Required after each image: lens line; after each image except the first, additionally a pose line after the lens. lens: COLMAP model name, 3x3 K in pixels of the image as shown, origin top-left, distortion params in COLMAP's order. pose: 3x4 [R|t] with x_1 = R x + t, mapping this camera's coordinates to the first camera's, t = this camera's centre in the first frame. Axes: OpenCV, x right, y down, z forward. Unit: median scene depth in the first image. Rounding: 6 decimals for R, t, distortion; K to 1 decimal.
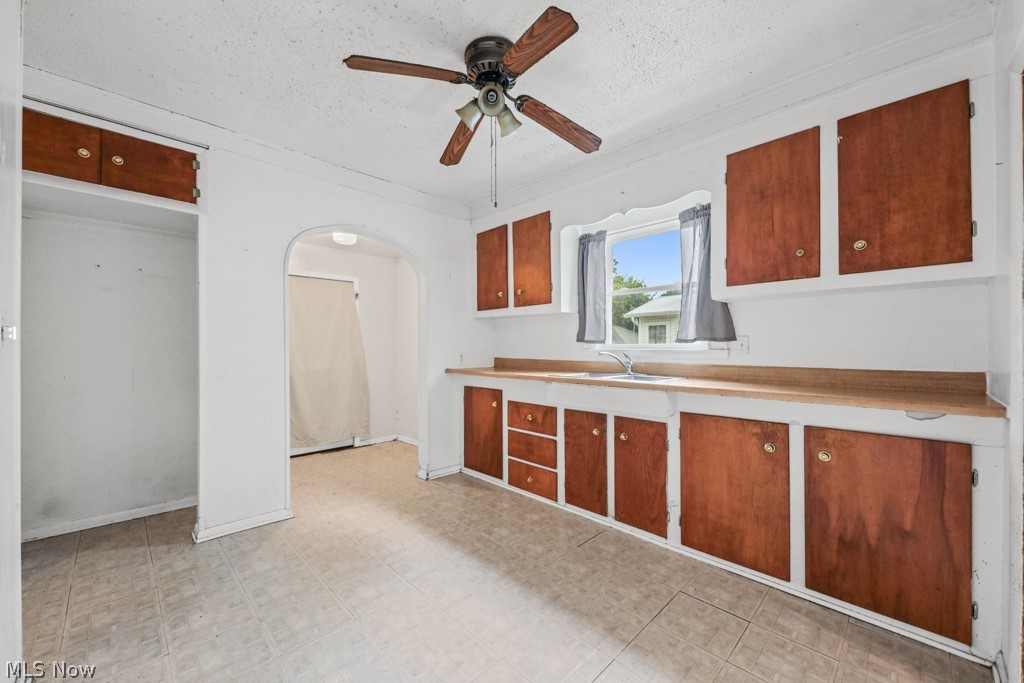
lens RADIAL K [[400.6, 0, 515.9], [0, 400.6, 348.8], [0, 0, 1]] dist [0.005628, -0.000832]
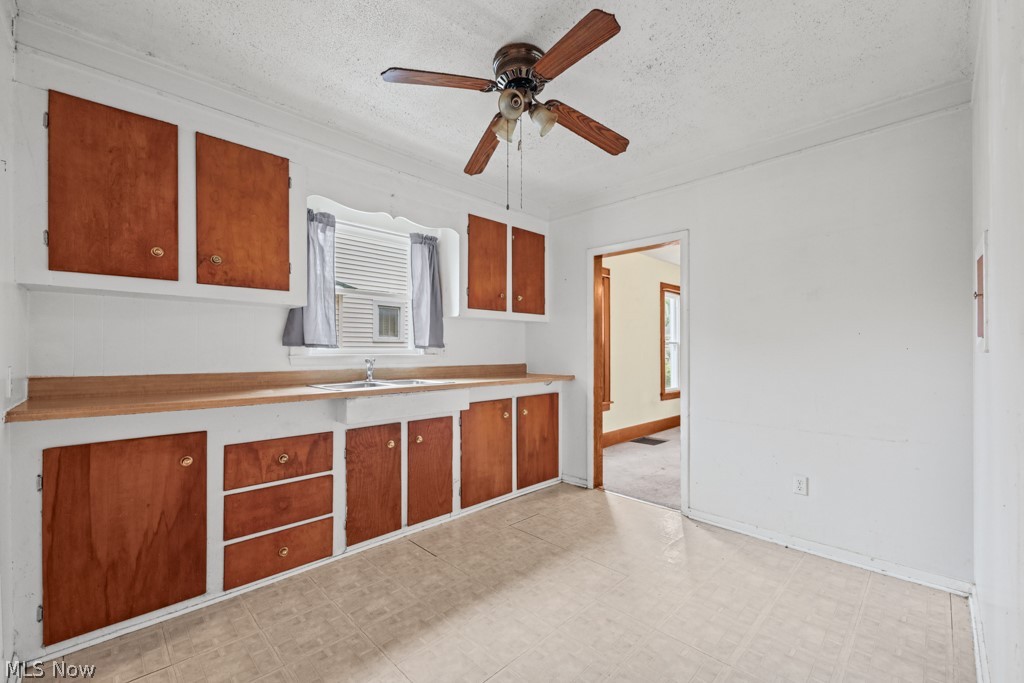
lens RADIAL K [[415.0, 0, 519.7], [0, 415.0, 349.1], [0, 0, 1]] dist [-0.003631, -0.000587]
pose [[-0.010073, 0.004783, 0.999938, -0.808515], [0.006049, 0.999971, -0.004722, -0.006483], [-0.999931, 0.006001, -0.010101, 0.753862]]
